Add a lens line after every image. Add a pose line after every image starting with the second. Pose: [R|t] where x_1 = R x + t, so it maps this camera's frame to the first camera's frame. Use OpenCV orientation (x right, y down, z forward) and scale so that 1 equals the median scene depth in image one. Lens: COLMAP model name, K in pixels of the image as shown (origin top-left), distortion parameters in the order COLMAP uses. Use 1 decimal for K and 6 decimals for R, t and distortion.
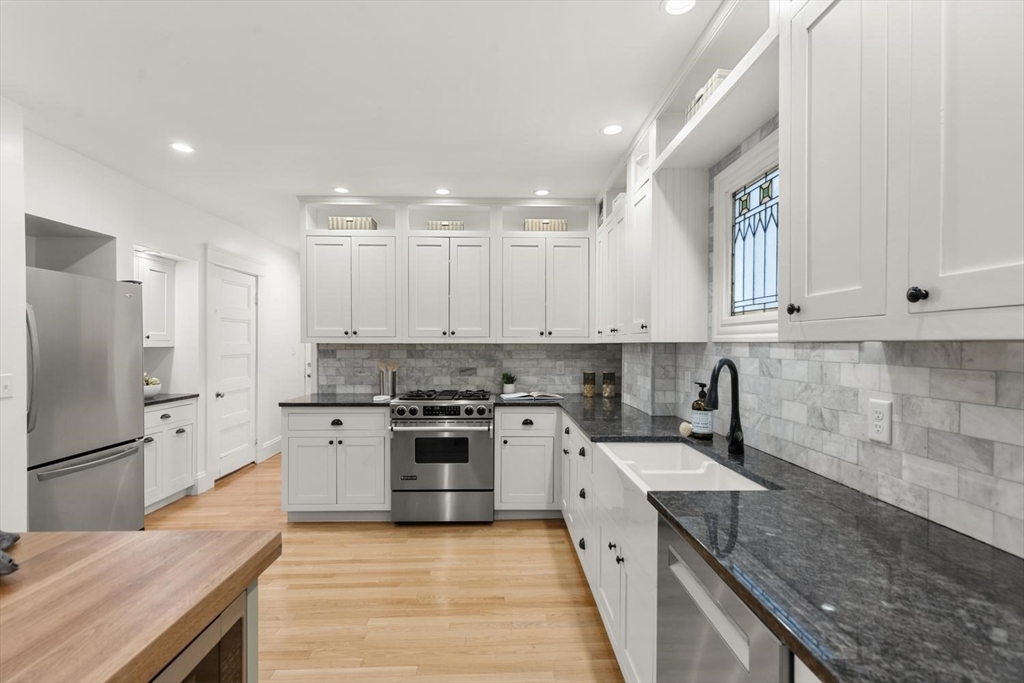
lens RADIAL K [[467.0, 0, 517.7], [0, 467.0, 345.0], [0, 0, 1]] dist [0.009172, 0.000004]
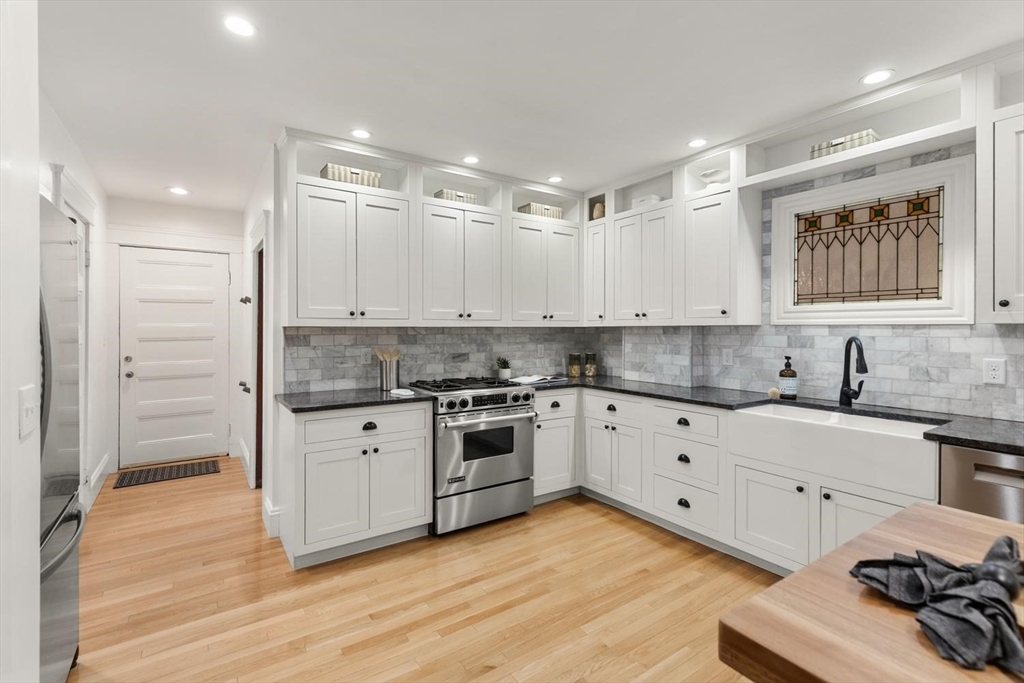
lens RADIAL K [[467.0, 0, 524.8], [0, 467.0, 326.5], [0, 0, 1]] dist [0.009172, 0.000004]
pose [[0.842143, 0.000199, 0.539255, -0.577532], [0.003668, 0.999975, -0.006096, 0.002219], [-0.539243, 0.007111, 0.842121, 0.183380]]
